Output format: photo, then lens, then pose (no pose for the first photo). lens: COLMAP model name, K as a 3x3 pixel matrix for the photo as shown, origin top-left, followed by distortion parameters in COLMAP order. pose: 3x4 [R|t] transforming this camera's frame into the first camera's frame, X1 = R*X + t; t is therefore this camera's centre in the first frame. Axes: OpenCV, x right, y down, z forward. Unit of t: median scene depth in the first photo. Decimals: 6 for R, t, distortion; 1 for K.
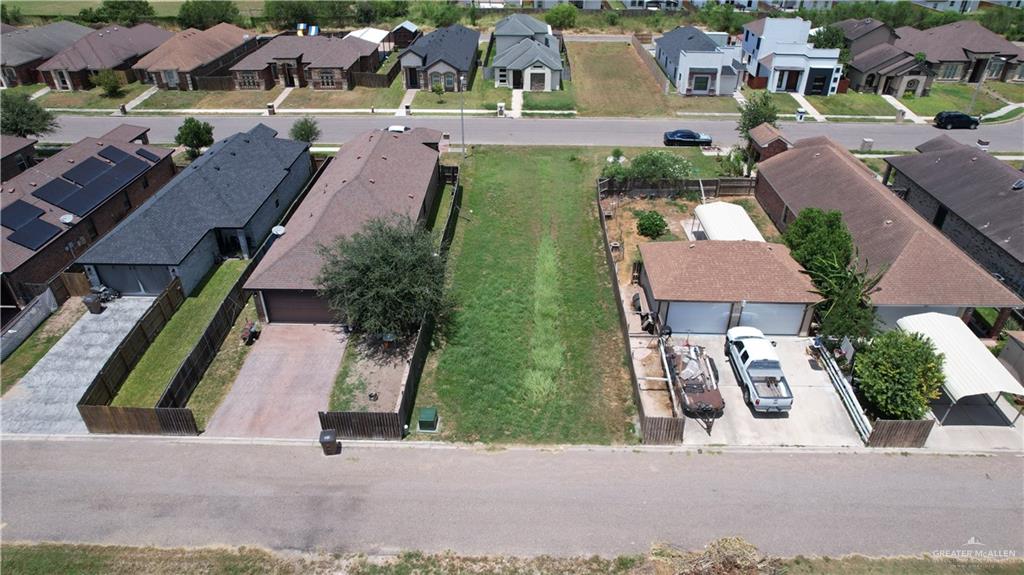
lens RADIAL K [[655.8, 0, 514.6], [0, 655.8, 290.2], [0, 0, 1]] dist [-0.074801, 0.073913]
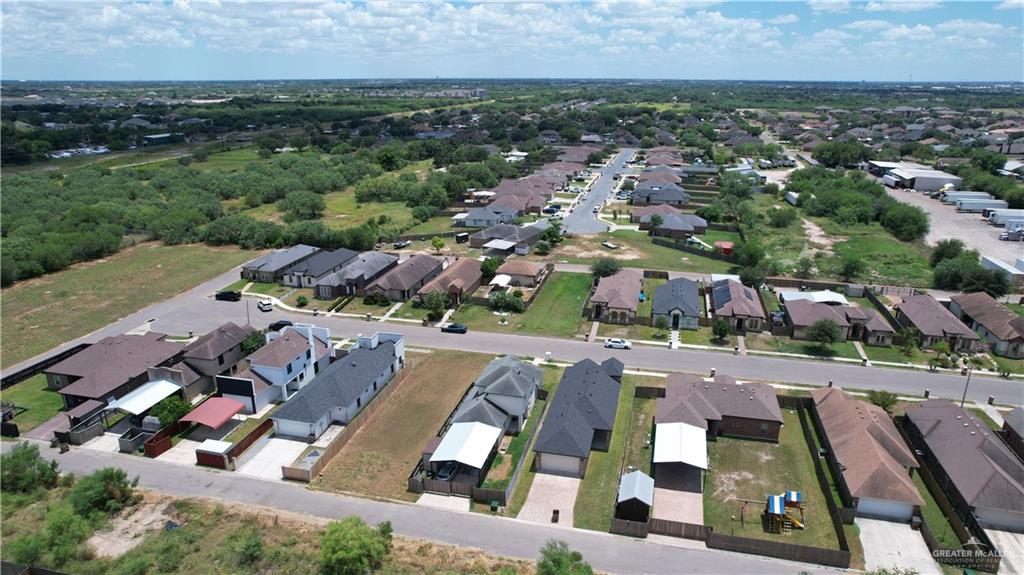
lens RADIAL K [[655.8, 0, 514.6], [0, 655.8, 290.2], [0, 0, 1]] dist [-0.074801, 0.073913]
pose [[-0.975444, -0.076595, 0.206499, -0.451744], [0.110431, 0.641124, 0.759451, -2.819040], [-0.190562, 0.763605, -0.616922, 3.400962]]
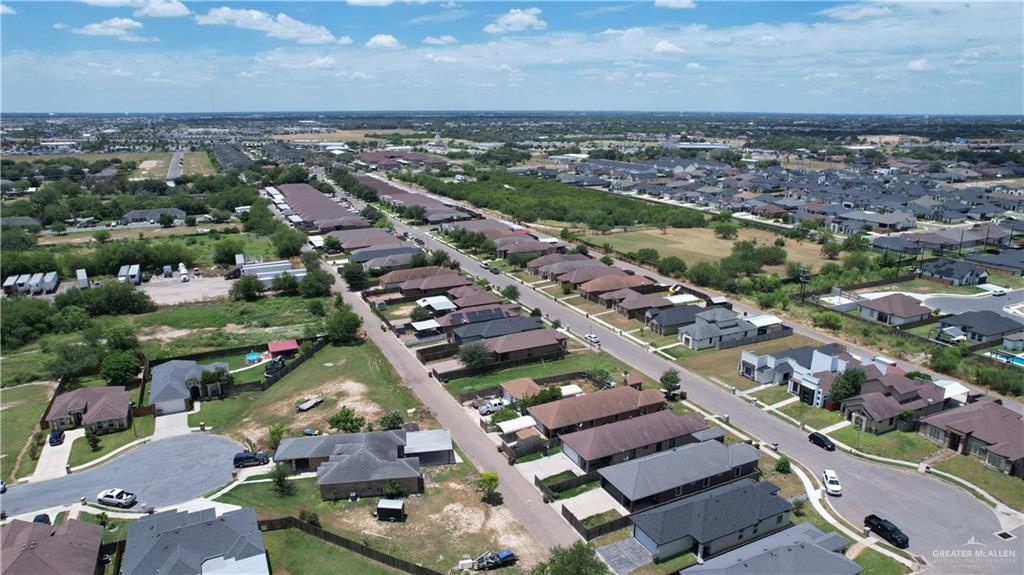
lens RADIAL K [[655.8, 0, 514.6], [0, 655.8, 290.2], [0, 0, 1]] dist [-0.074801, 0.073913]
pose [[0.454699, 0.236538, -0.858661, 2.922015], [-0.474839, 0.880026, -0.009025, -0.399538], [0.753509, 0.411830, 0.512465, -0.902105]]
